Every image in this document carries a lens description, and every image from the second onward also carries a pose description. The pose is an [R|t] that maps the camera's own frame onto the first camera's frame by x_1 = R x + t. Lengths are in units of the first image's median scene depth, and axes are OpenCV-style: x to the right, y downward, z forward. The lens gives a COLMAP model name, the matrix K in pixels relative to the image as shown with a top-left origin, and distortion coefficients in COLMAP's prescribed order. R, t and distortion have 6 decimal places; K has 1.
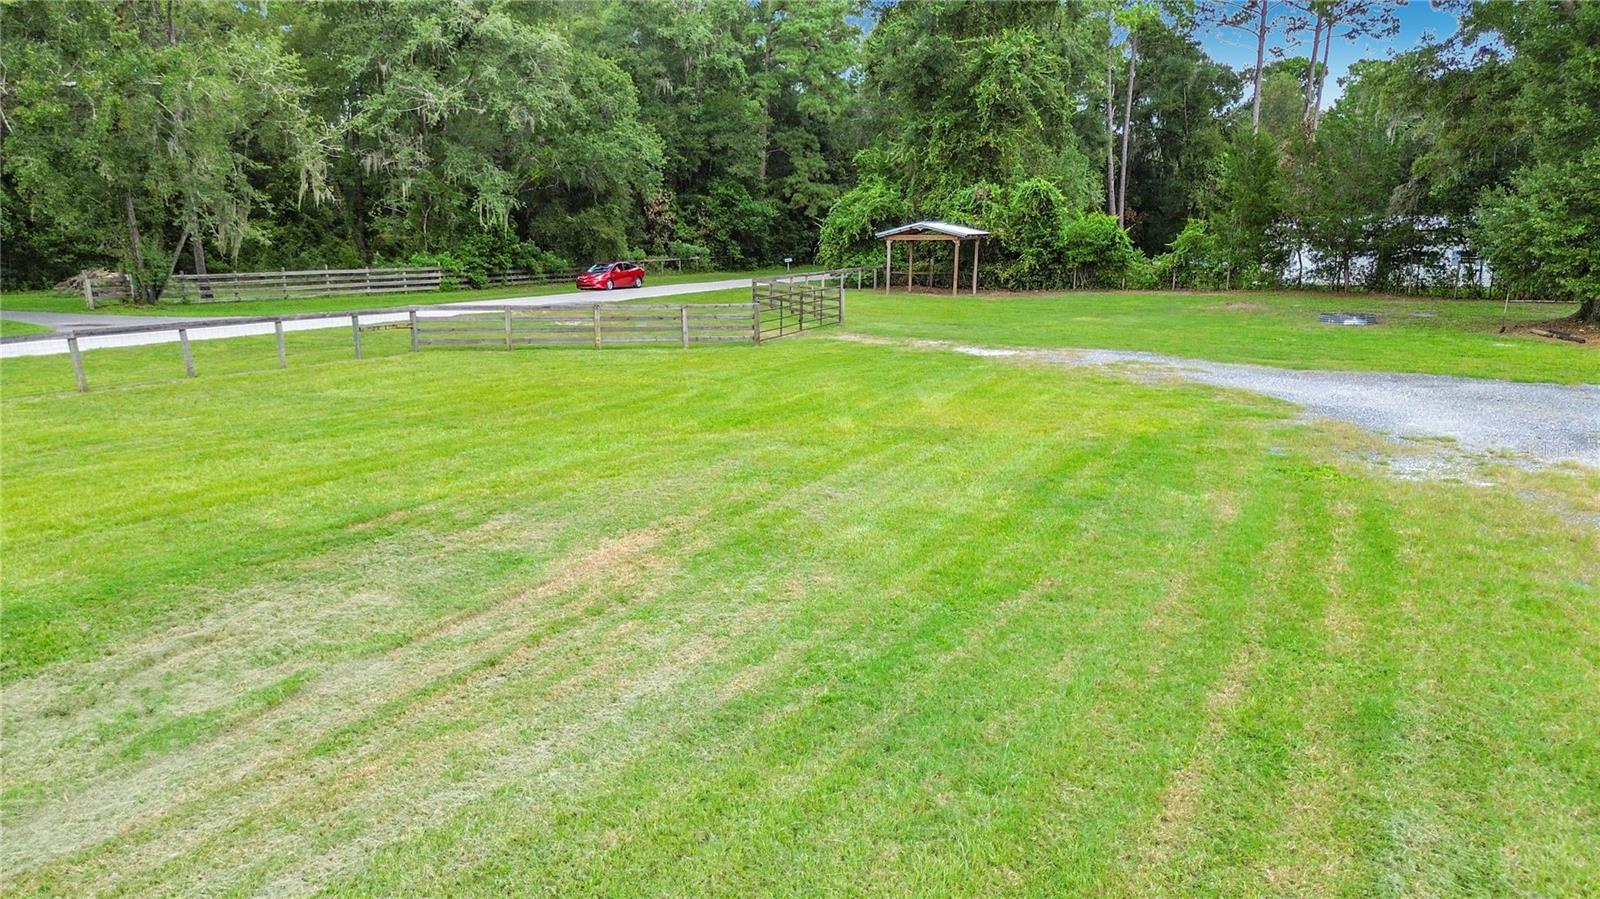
lens RADIAL K [[1155.9, 0, 794.0], [0, 1155.9, 505.4], [0, 0, 1]] dist [0.036337, -0.002791]
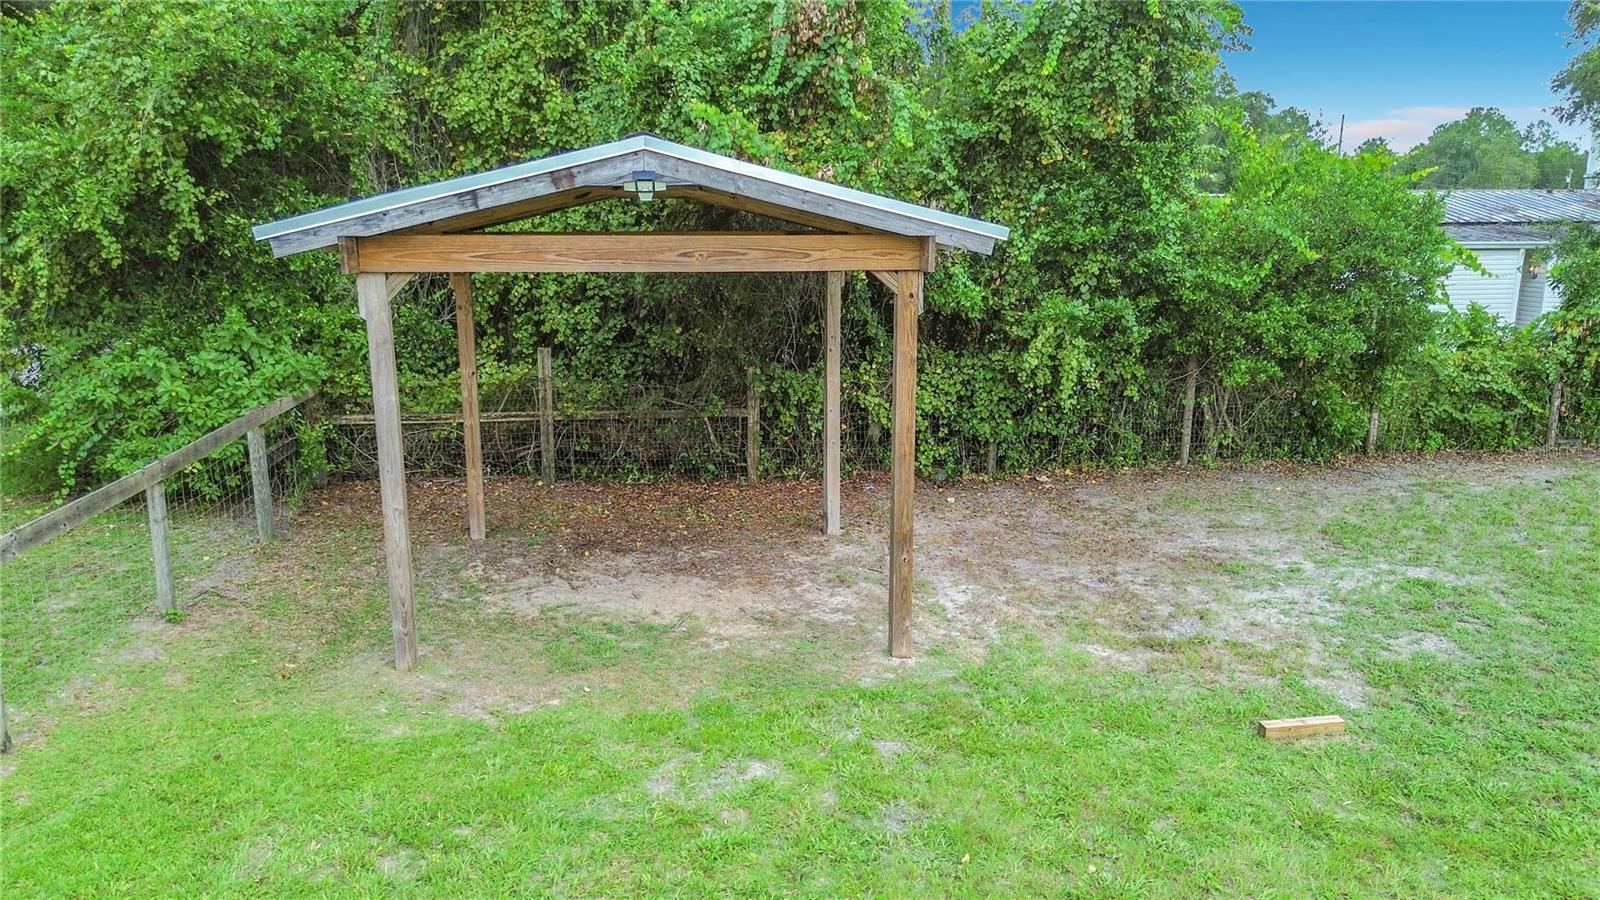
lens RADIAL K [[1140.2, 0, 803.7], [0, 1140.2, 473.7], [0, 0, 1]] dist [0.059256, -0.037811]
pose [[0.850268, -0.112899, 0.514099, 0.051354], [0.125284, 0.992064, 0.010656, -0.191317], [-0.511222, 0.055347, 0.857664, 0.819560]]
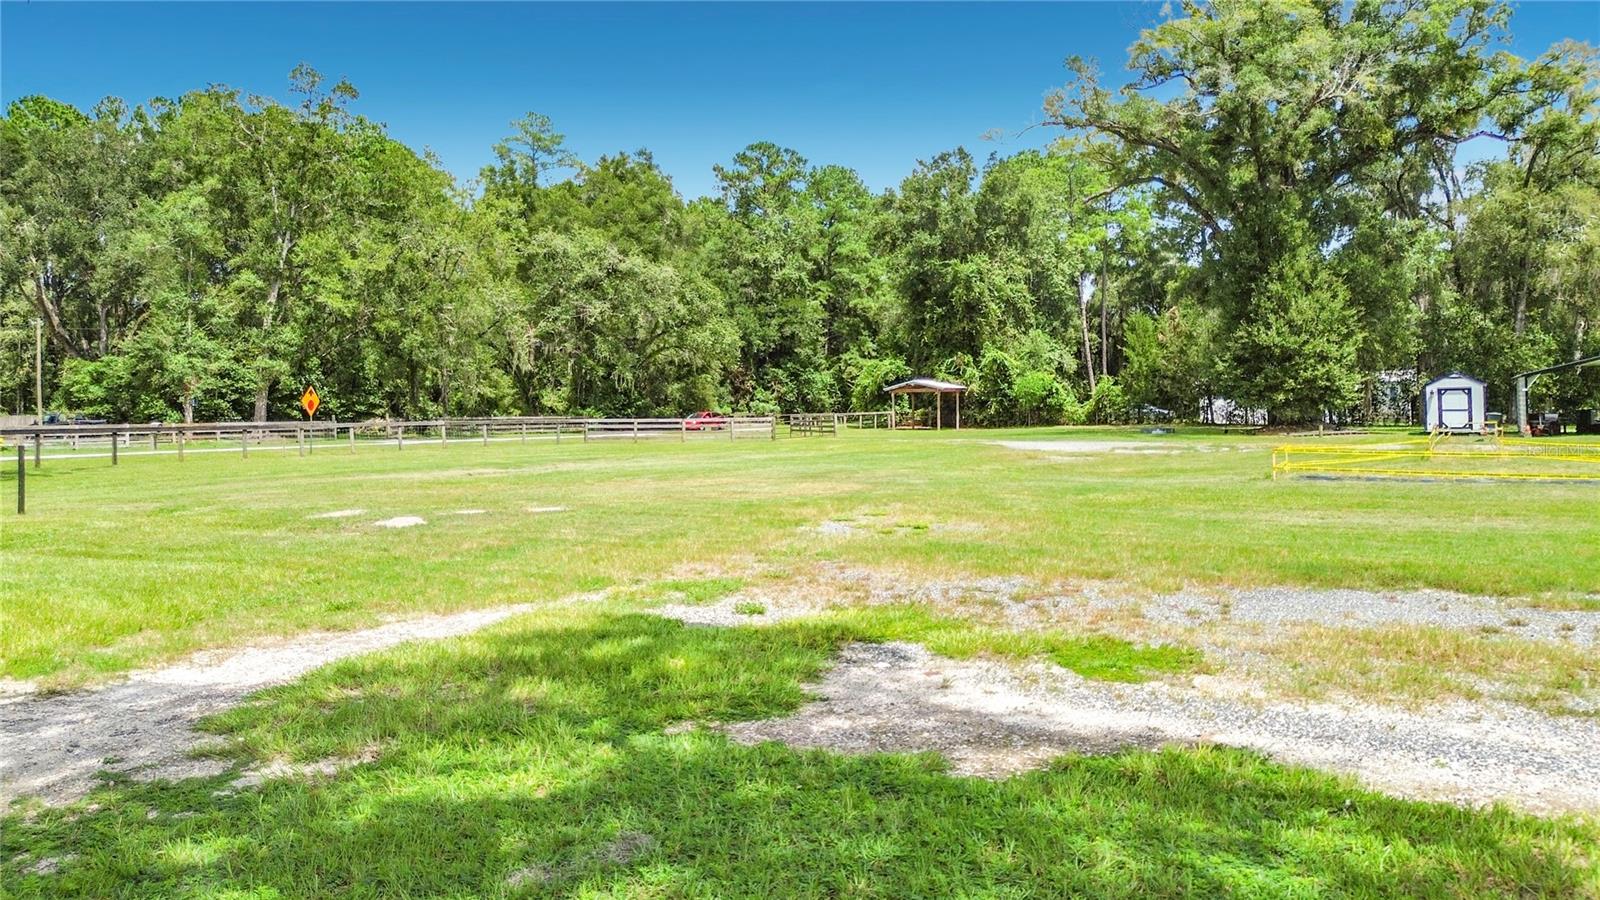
lens RADIAL K [[1172.8, 0, 793.6], [0, 1172.8, 404.9], [0, 0, 1]] dist [0.038871, -0.061113]
pose [[0.995535, -0.014905, -0.093206, 0.091485], [-0.007636, 0.971498, -0.236924, 0.128061], [0.094081, 0.236578, 0.967047, -0.407679]]
